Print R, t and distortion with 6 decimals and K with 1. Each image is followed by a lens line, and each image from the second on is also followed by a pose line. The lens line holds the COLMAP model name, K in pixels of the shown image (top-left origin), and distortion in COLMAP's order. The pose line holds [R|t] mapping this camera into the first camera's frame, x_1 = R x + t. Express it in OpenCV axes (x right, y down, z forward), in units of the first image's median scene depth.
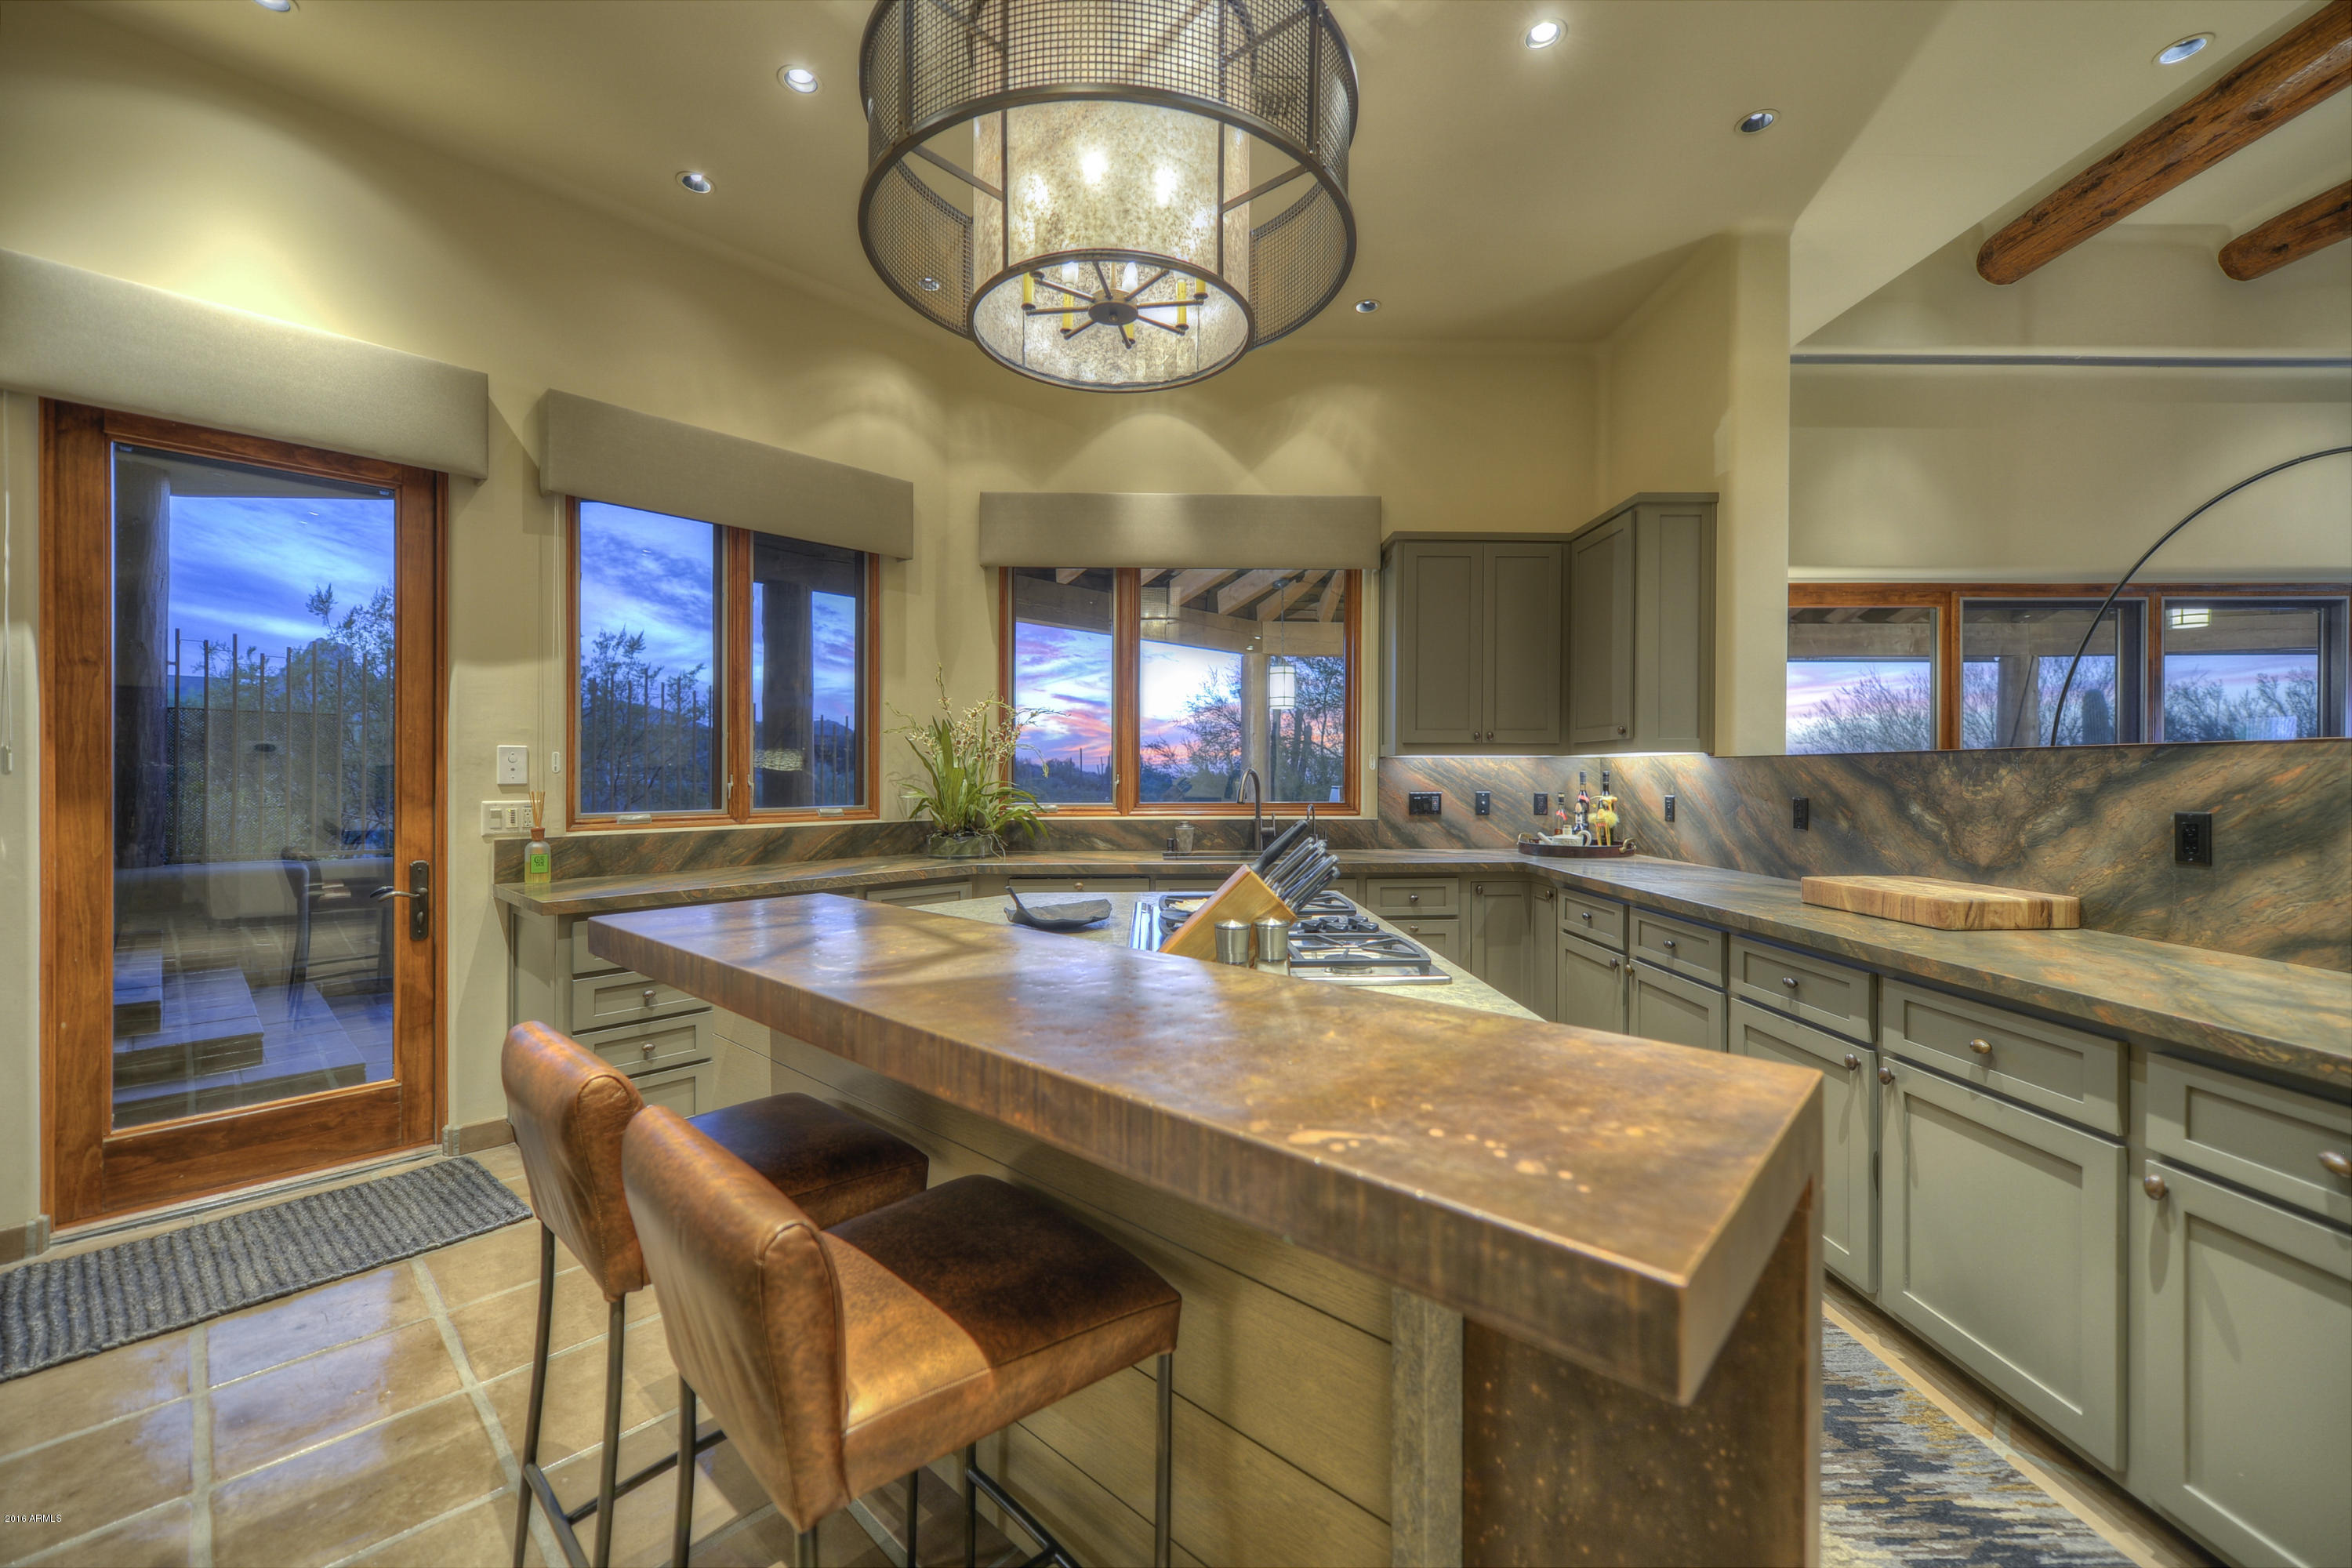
lens RADIAL K [[927.9, 0, 1166.3], [0, 927.9, 770.2], [0, 0, 1]] dist [0.007887, -0.001575]
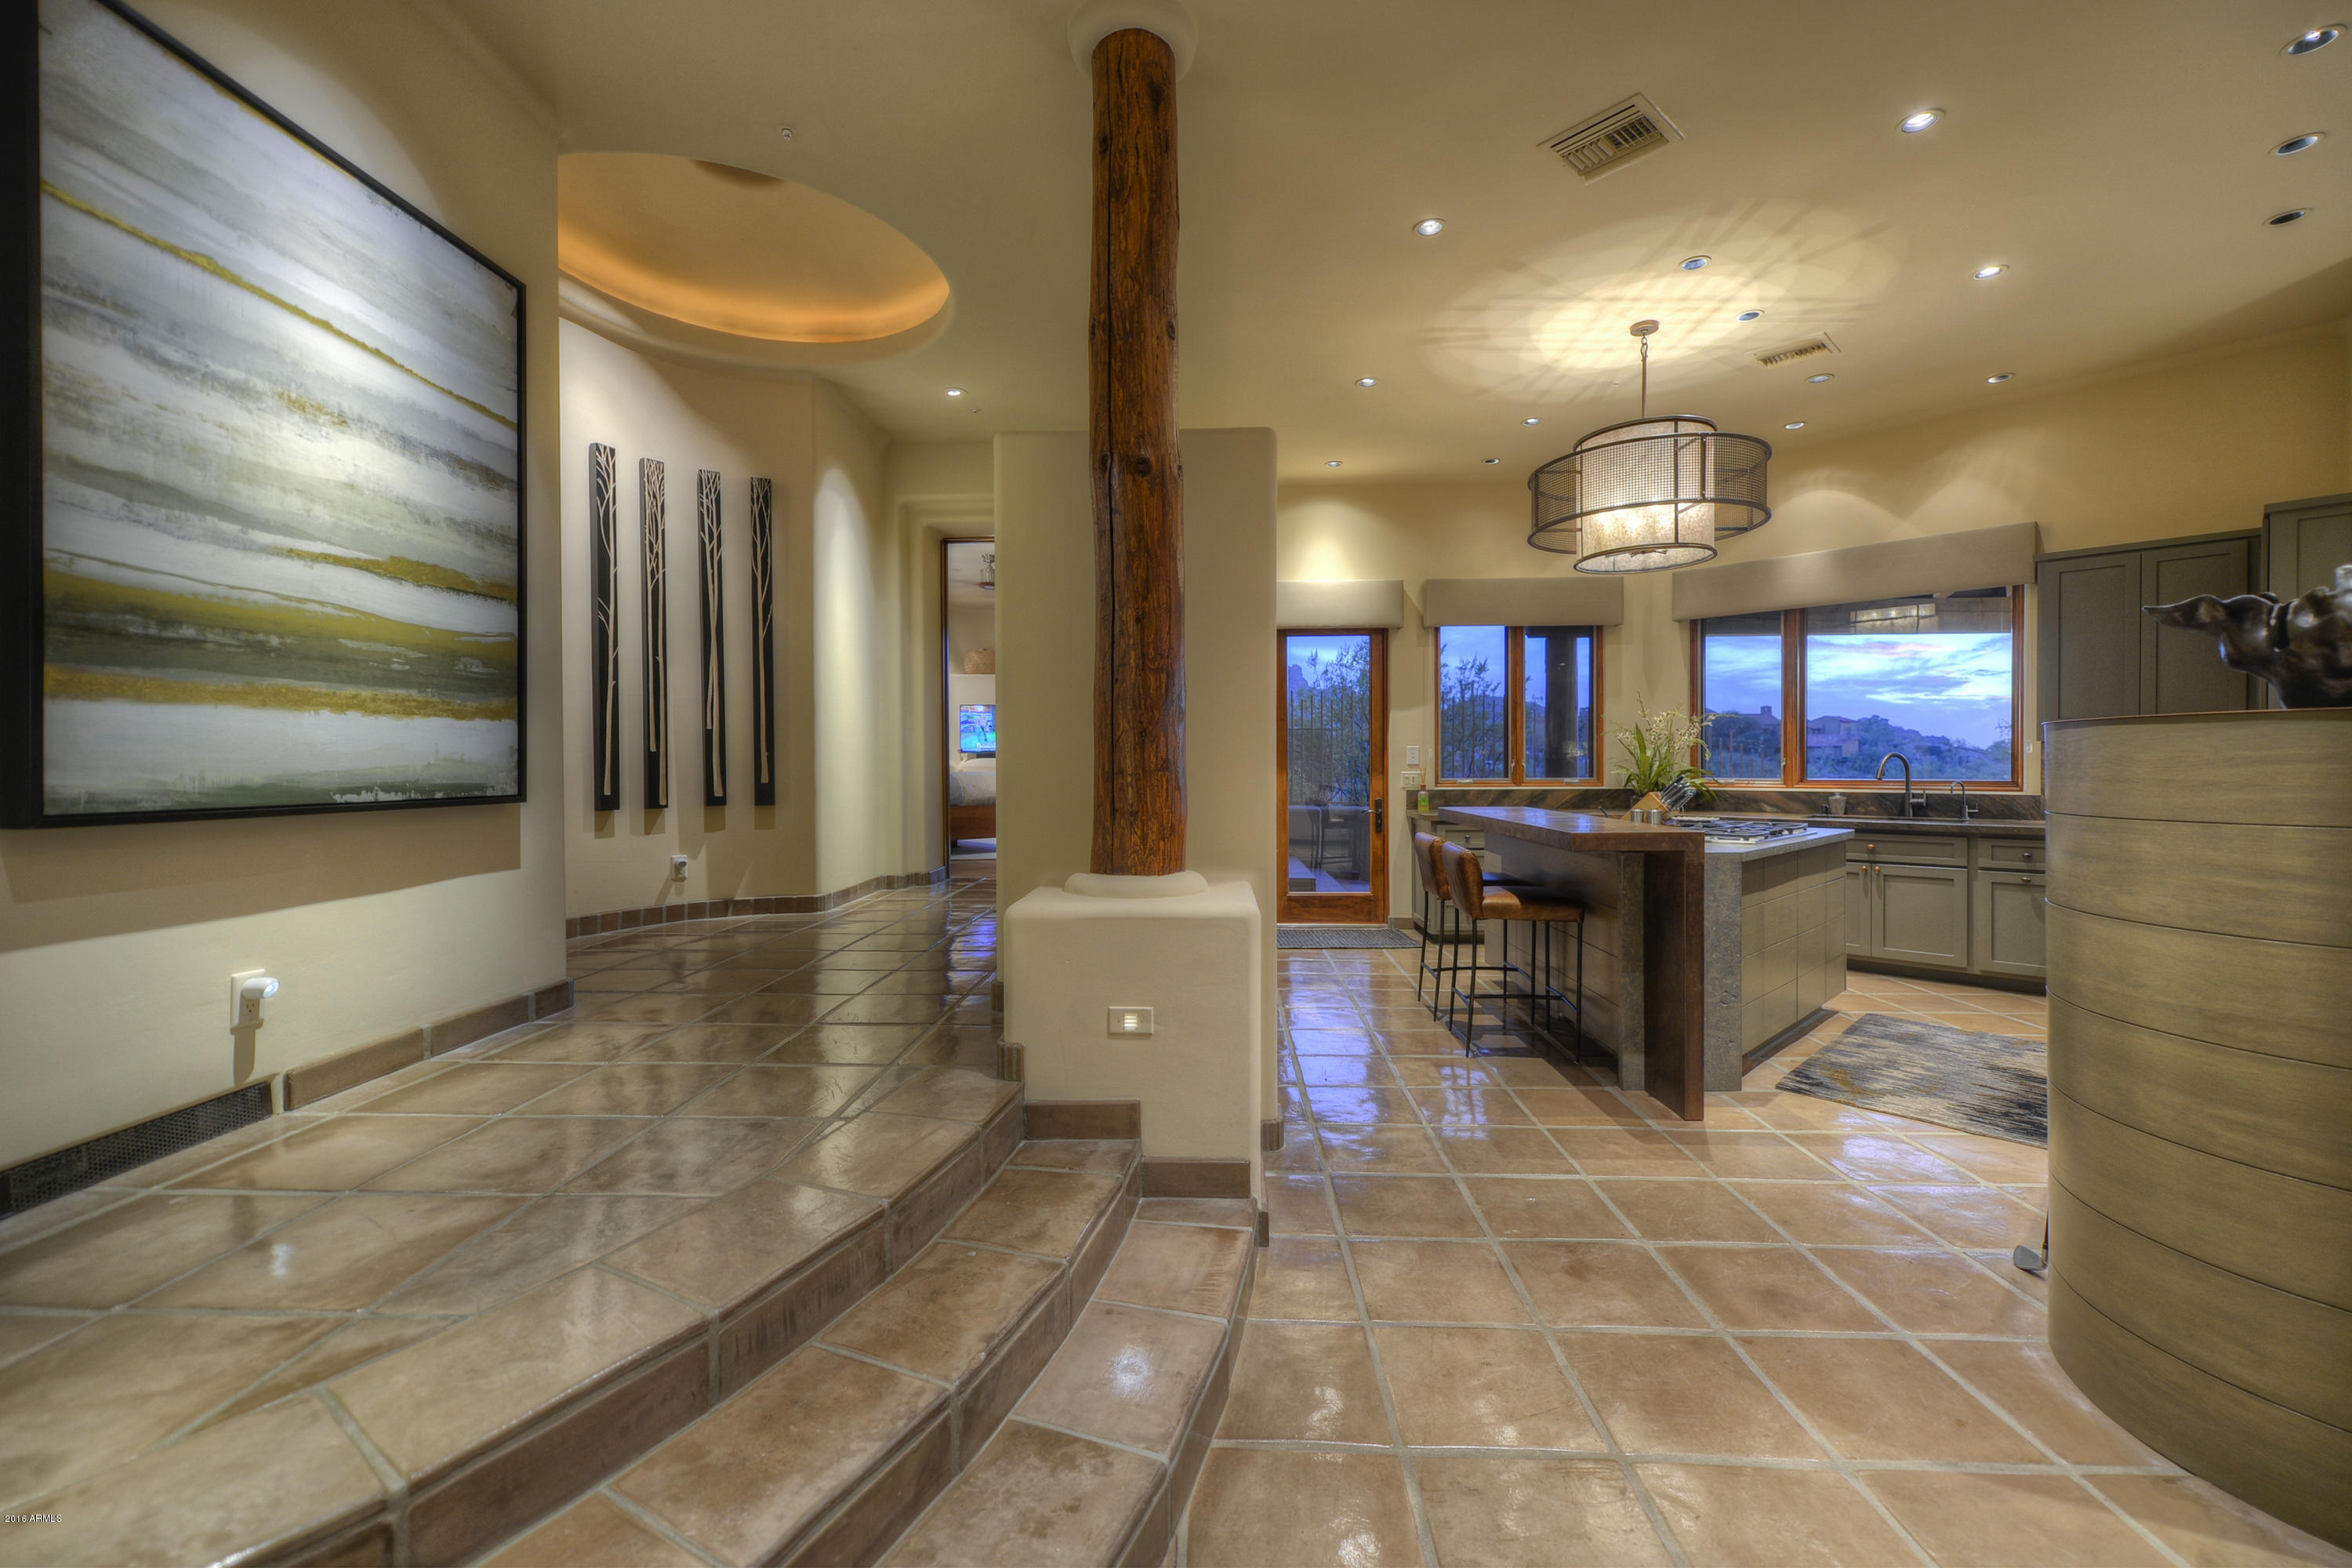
lens RADIAL K [[927.9, 0, 1170.5], [0, 927.9, 766.2], [0, 0, 1]] dist [0.007887, -0.001575]
pose [[0.652299, 0.002342, -0.757958, 0.547979], [0.005886, 0.999949, 0.008155, -0.000162], [0.757939, -0.009781, 0.652252, -0.809331]]
